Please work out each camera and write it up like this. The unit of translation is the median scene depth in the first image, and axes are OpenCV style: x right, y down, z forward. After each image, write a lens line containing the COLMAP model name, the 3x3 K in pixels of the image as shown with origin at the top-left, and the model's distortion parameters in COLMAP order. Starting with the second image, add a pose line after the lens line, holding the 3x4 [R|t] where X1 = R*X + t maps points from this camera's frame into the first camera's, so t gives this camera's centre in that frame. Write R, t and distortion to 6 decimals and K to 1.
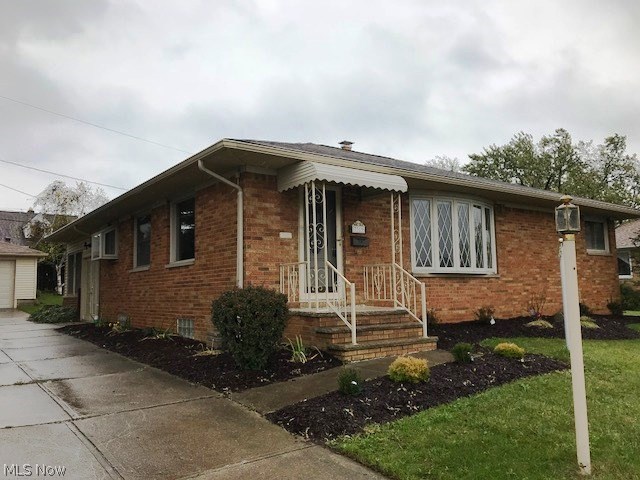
lens RADIAL K [[523.8, 0, 321.5], [0, 523.8, 239.9], [0, 0, 1]] dist [0.048879, -0.063747]
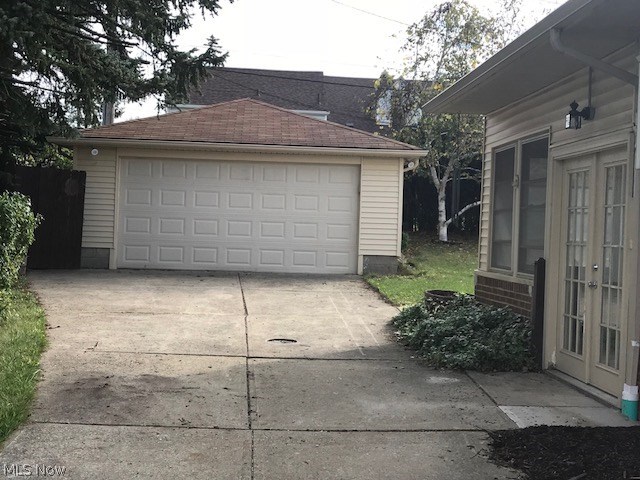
lens RADIAL K [[1026.2, 0, 320.1], [0, 1026.2, 240.0], [0, 0, 1]] dist [-0.012819, 0.000000]
pose [[0.844682, 0.050560, -0.532875, -0.237359], [0.006049, 0.994564, 0.103955, 0.017510], [0.535234, -0.091032, 0.839784, 0.413991]]
